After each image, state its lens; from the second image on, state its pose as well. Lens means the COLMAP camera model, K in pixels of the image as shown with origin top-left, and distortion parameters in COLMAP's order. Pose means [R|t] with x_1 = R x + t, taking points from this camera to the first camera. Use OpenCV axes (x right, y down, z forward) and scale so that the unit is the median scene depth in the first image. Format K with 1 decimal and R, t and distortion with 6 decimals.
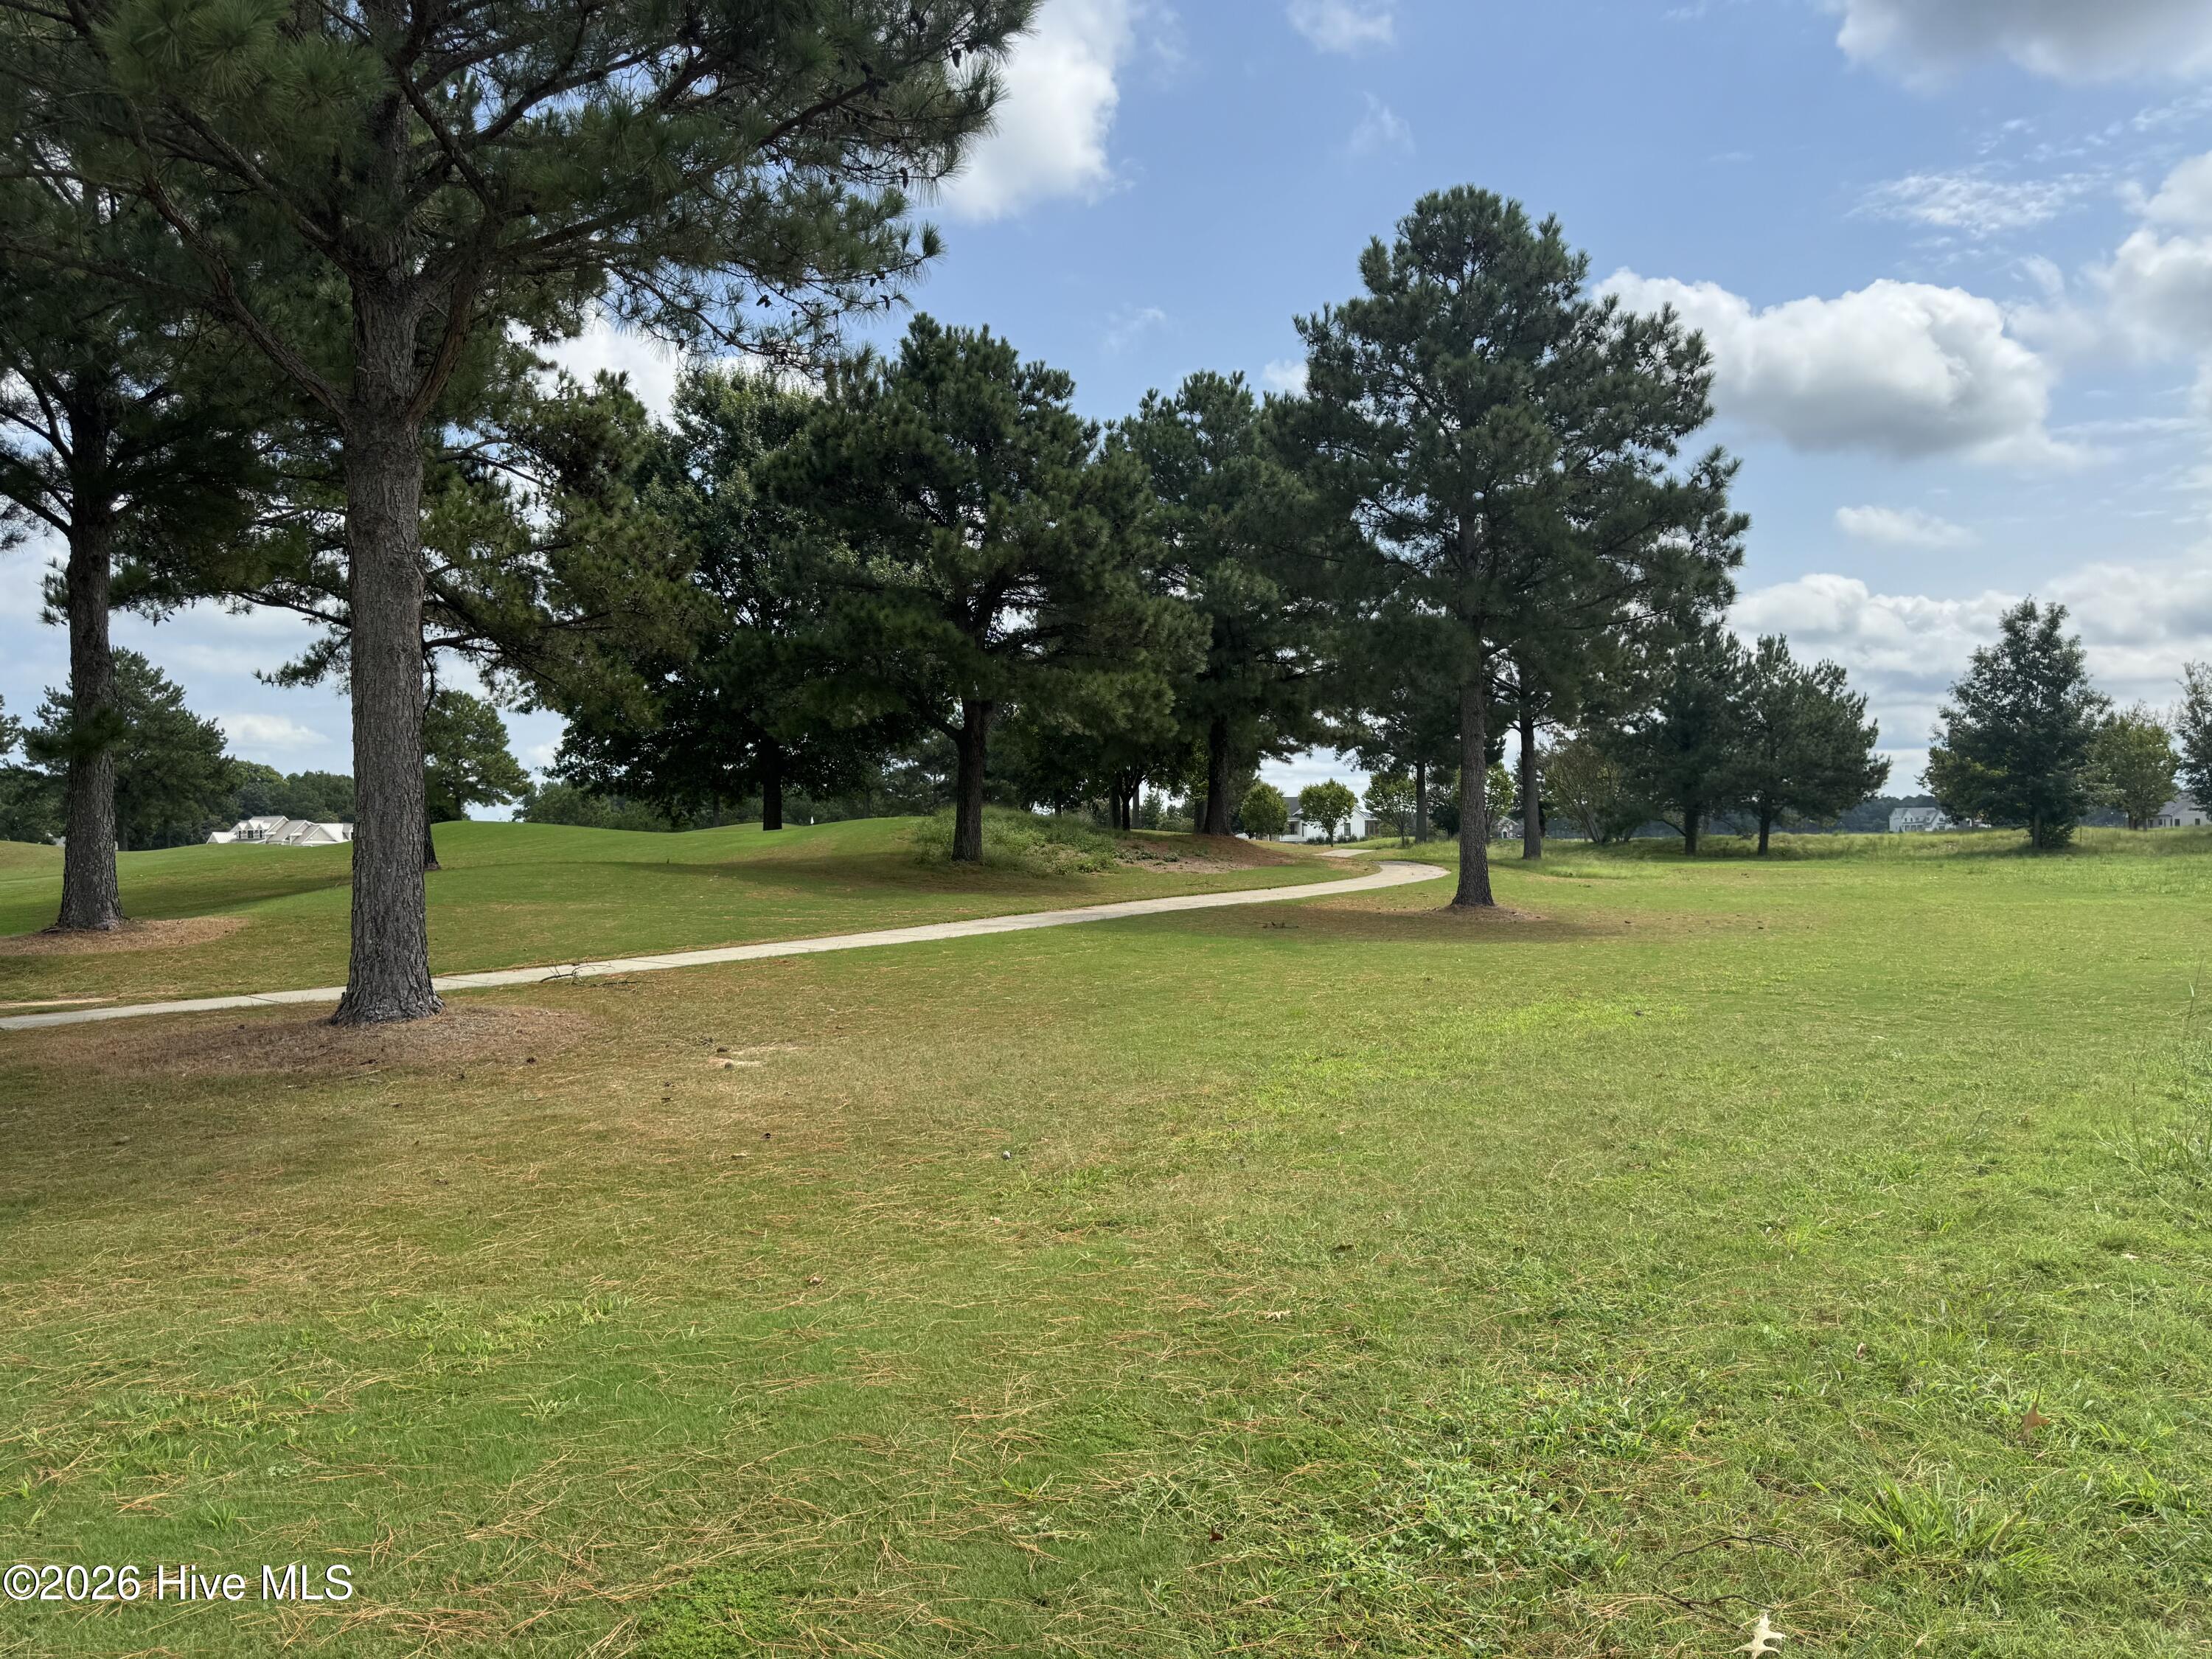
lens RADIAL K [[1508.8, 0, 1106.0], [0, 1508.8, 829.5], [0, 0, 1]] dist [0.001661, -0.019184]
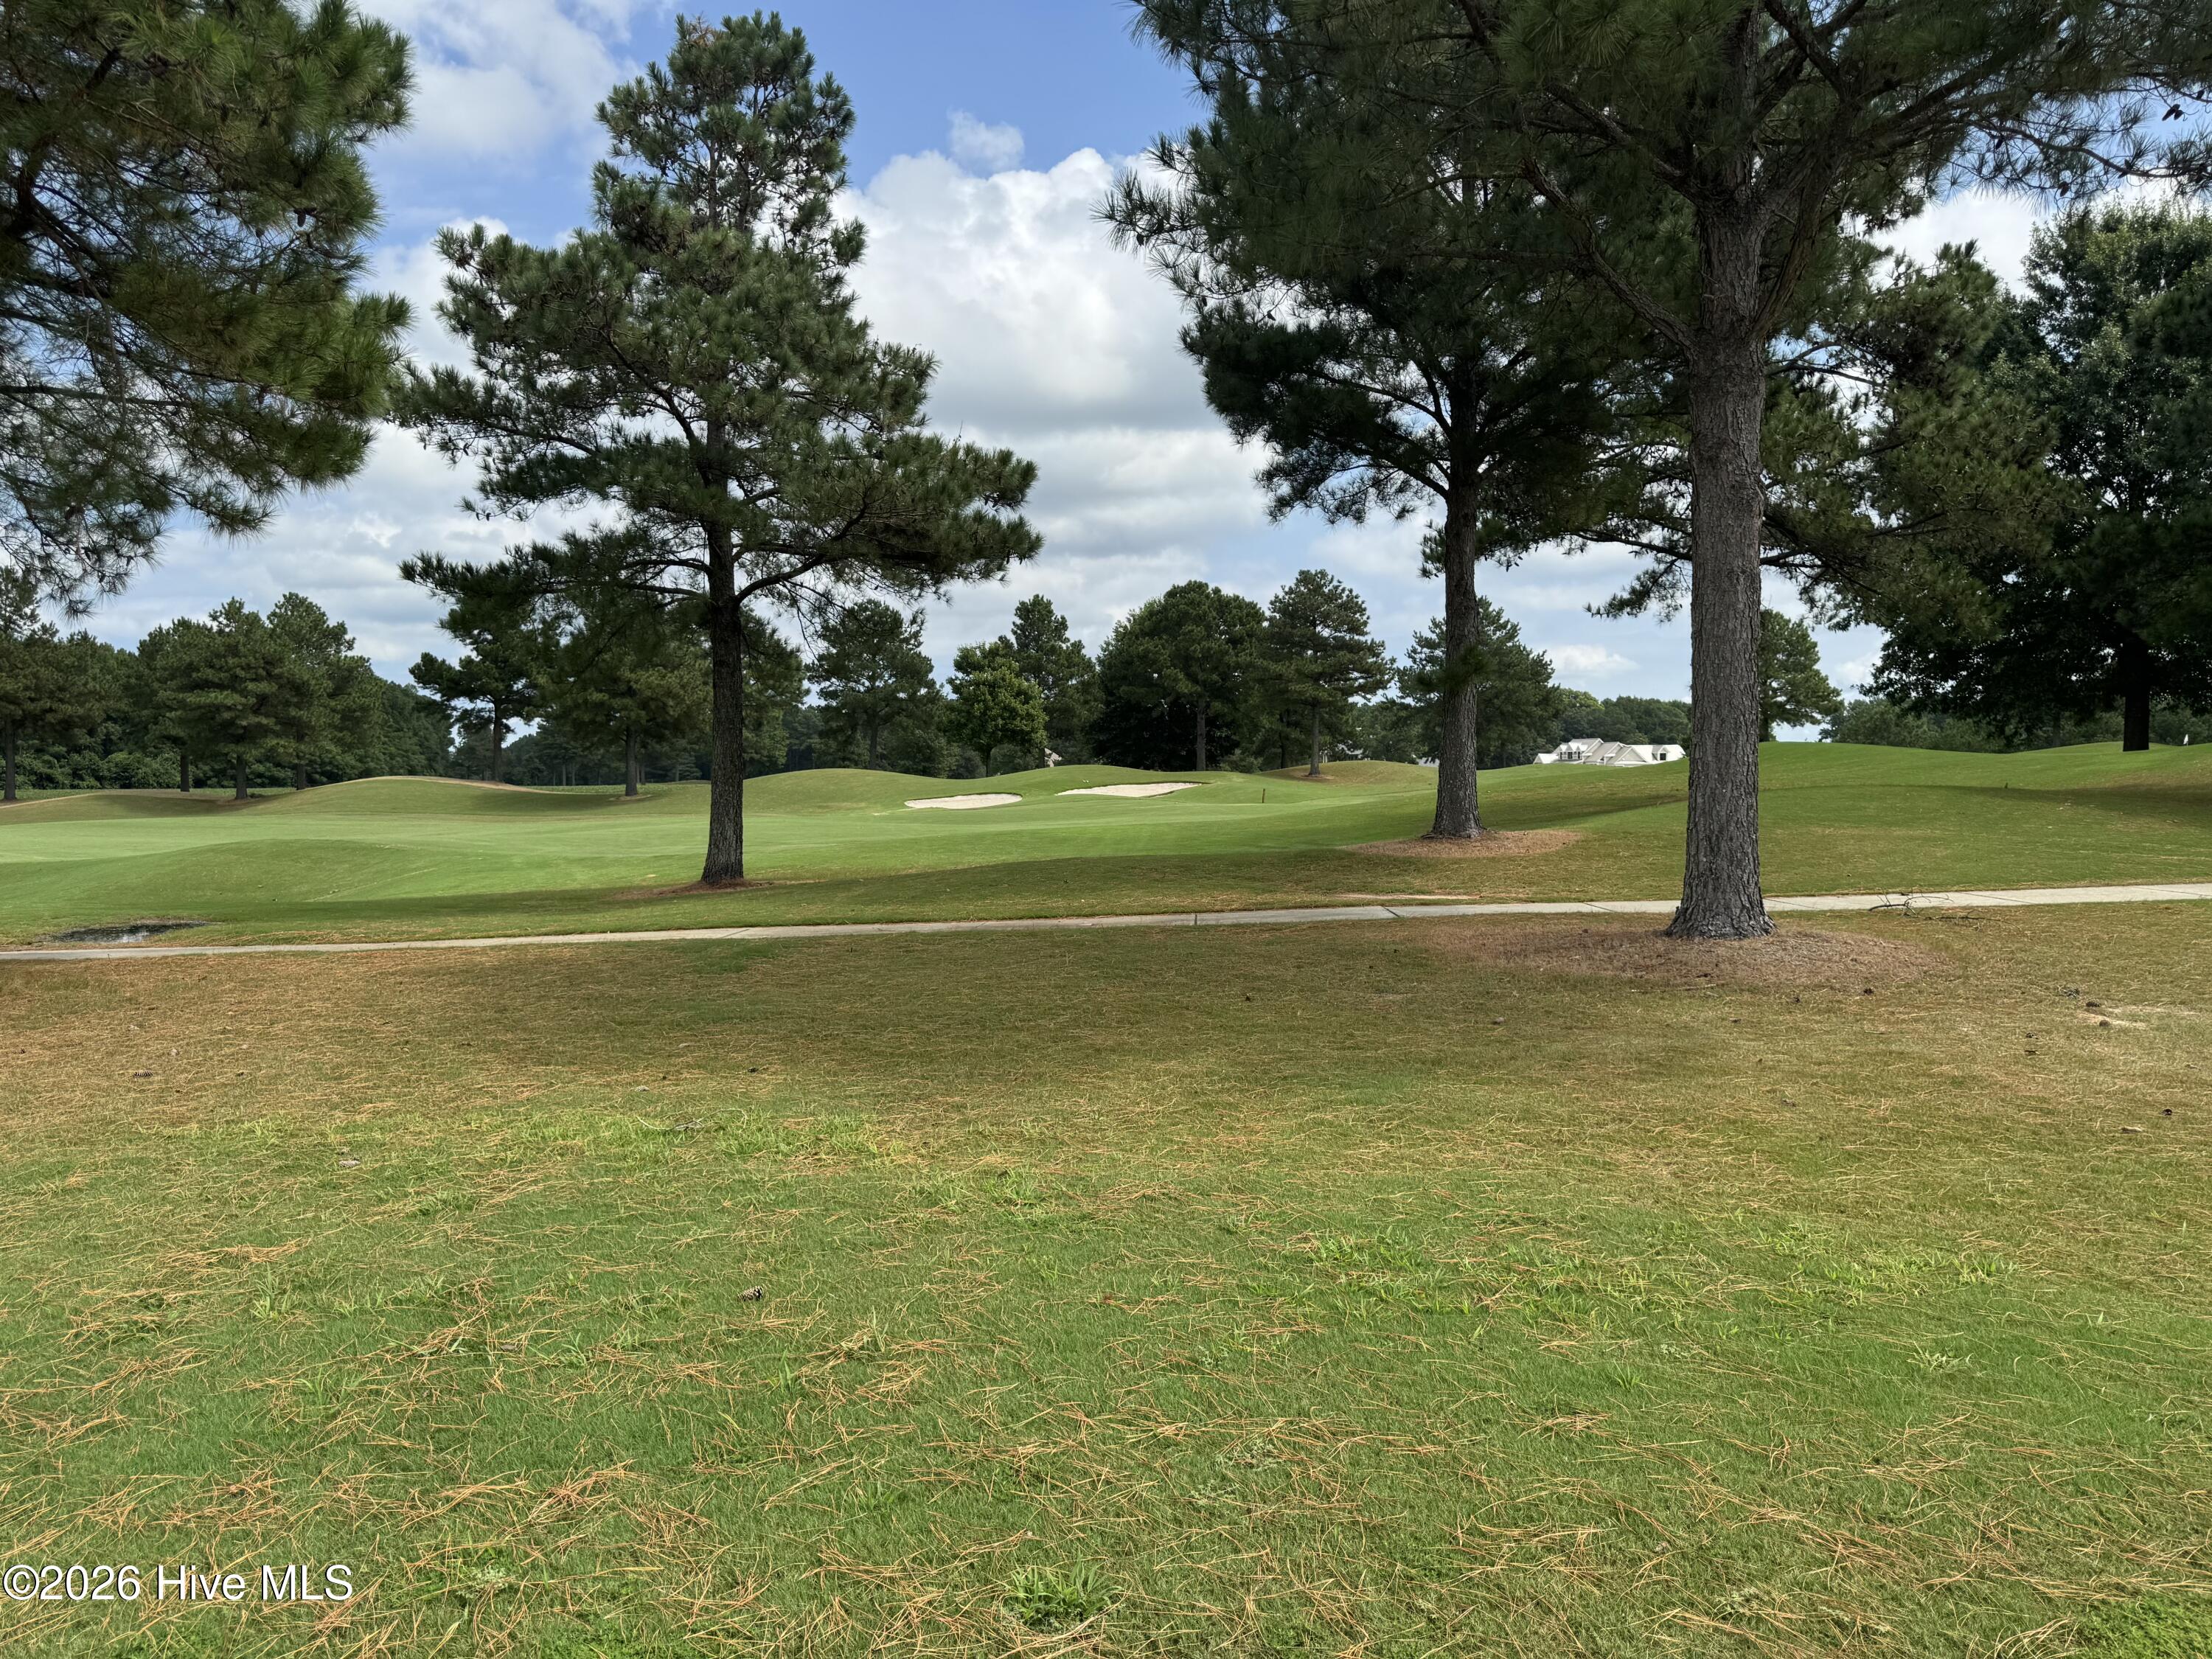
lens RADIAL K [[1508.8, 0, 1106.0], [0, 1508.8, 829.5], [0, 0, 1]] dist [0.001661, -0.019184]
pose [[0.694590, 0.034340, -0.718585, -0.026568], [0.003217, 0.998702, 0.050836, 0.000031], [0.719398, -0.037622, 0.693578, -0.008174]]
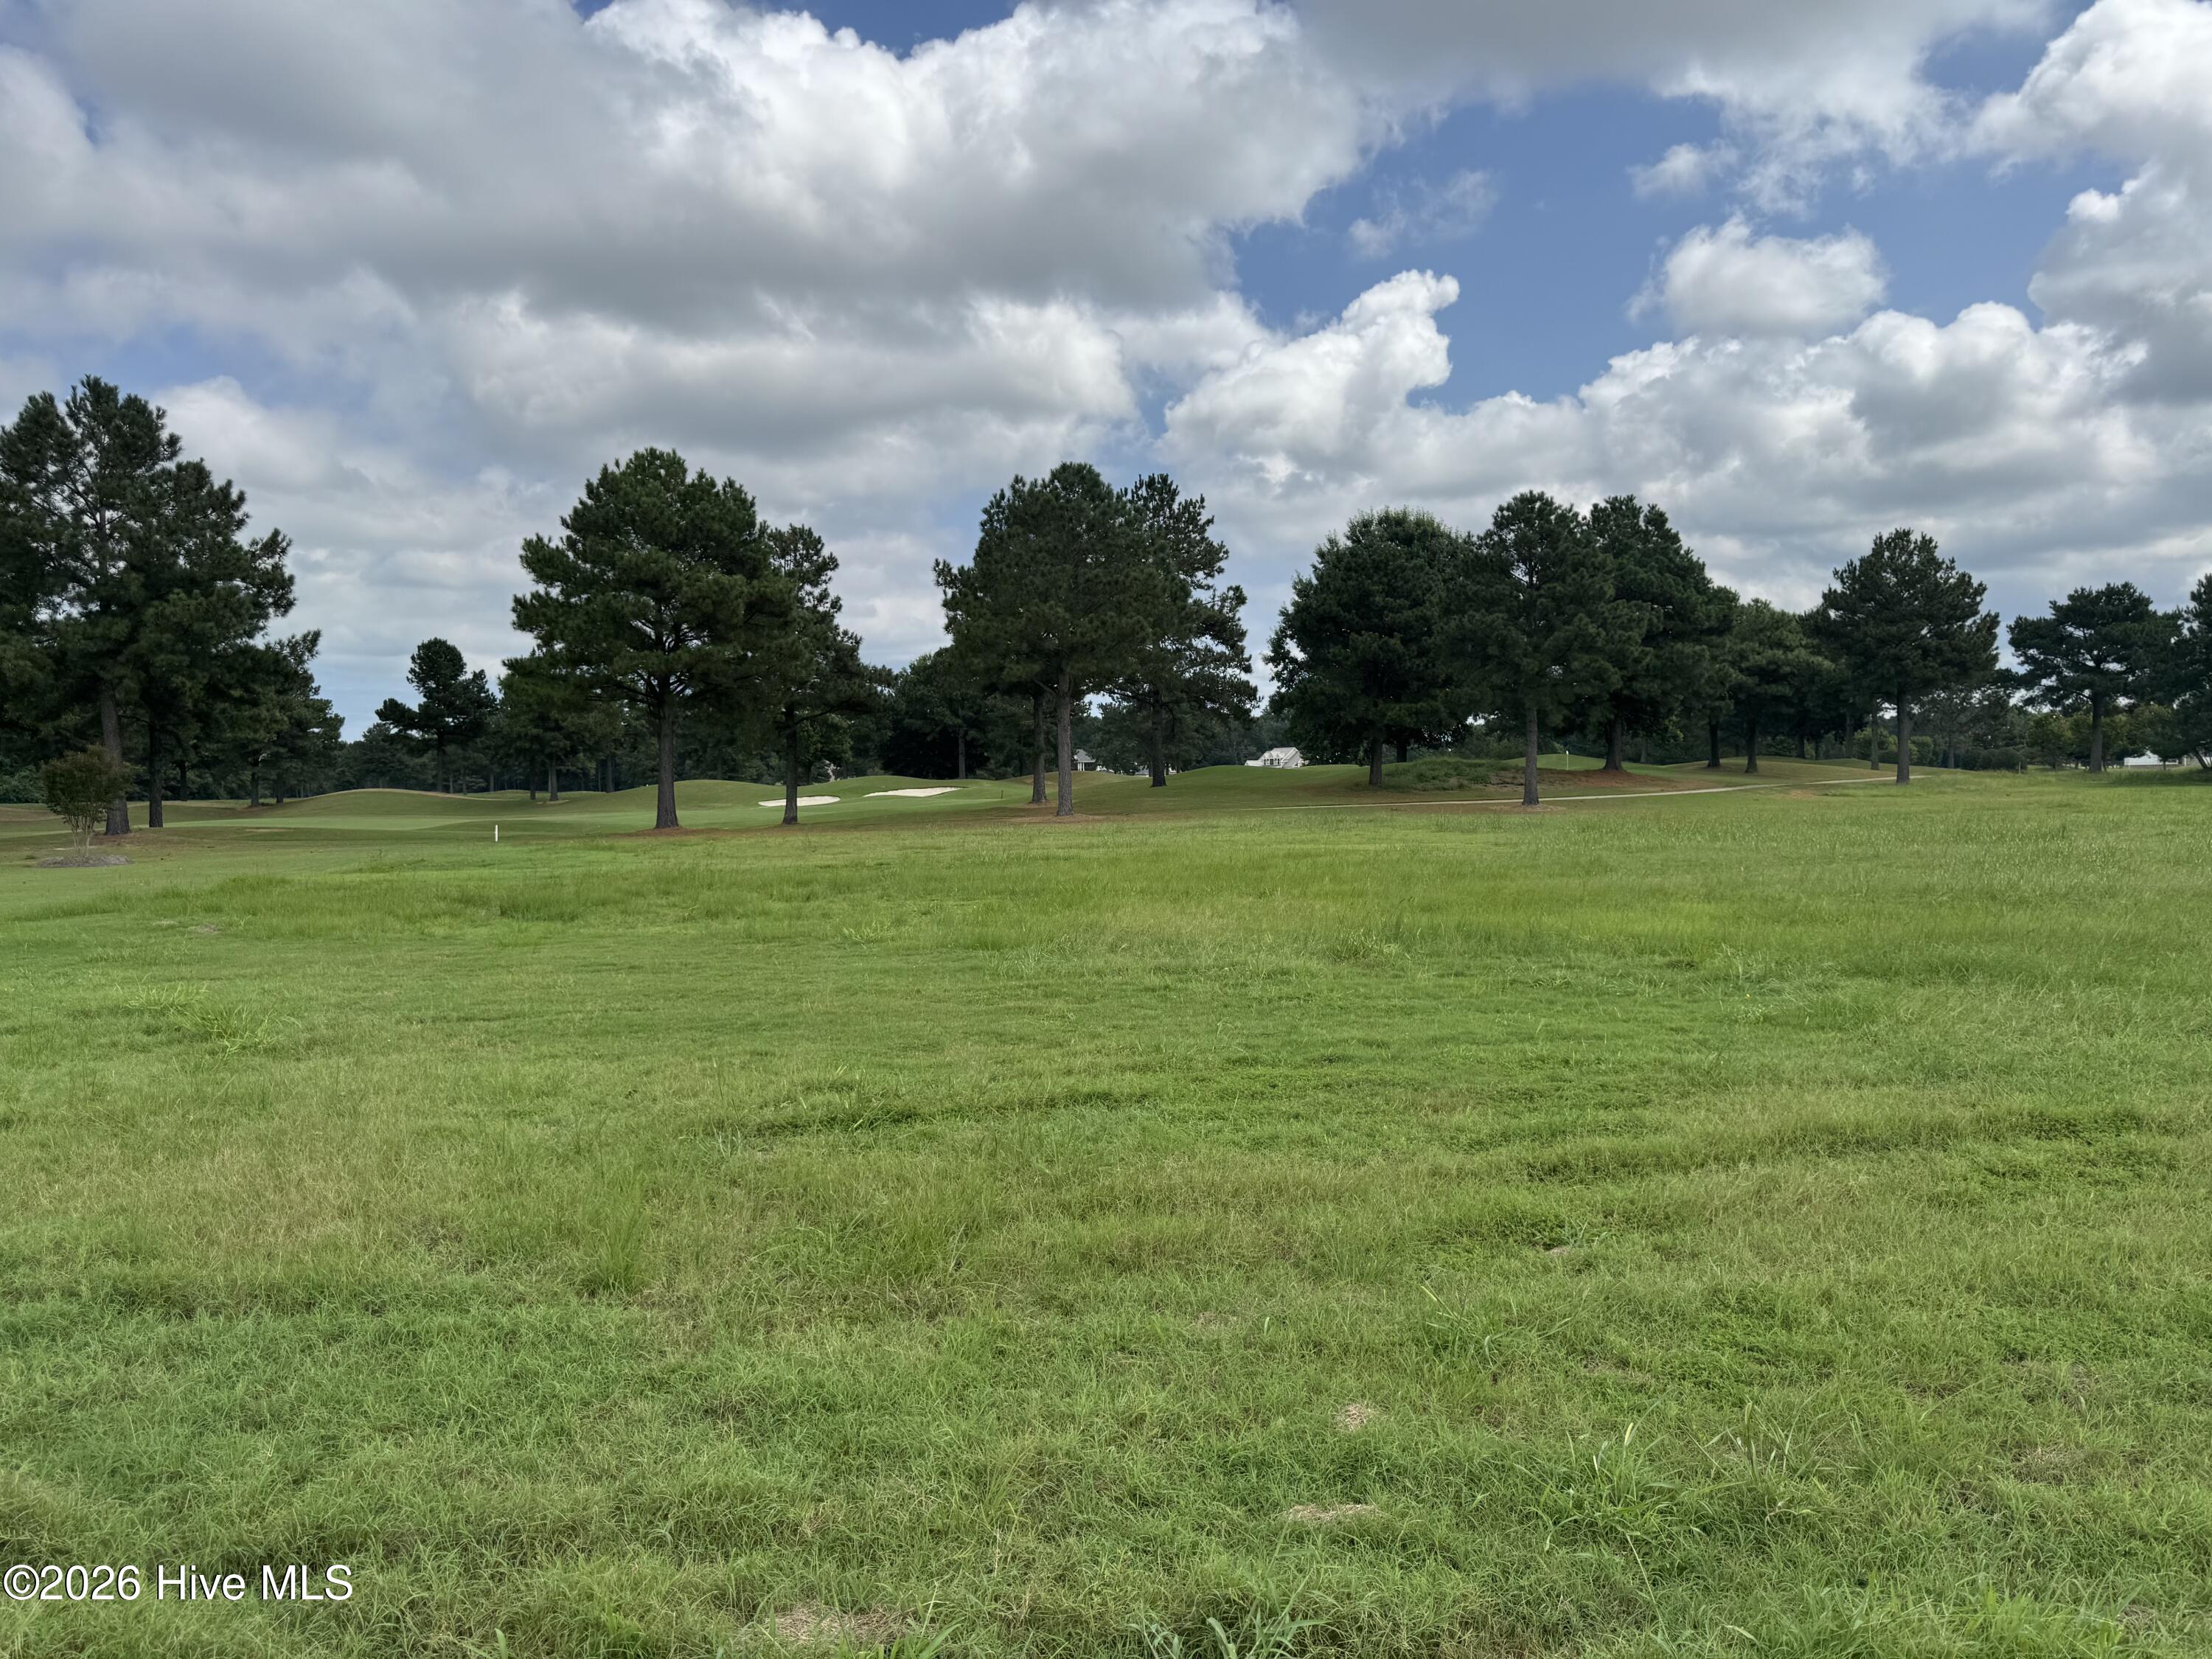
lens RADIAL K [[1508.8, 0, 1106.0], [0, 1508.8, 829.5], [0, 0, 1]] dist [0.001661, -0.019184]
pose [[0.797666, 0.019337, -0.602789, 1.016130], [0.011976, 0.998781, 0.047888, -0.023424], [0.602981, -0.045418, 0.796462, -1.132299]]
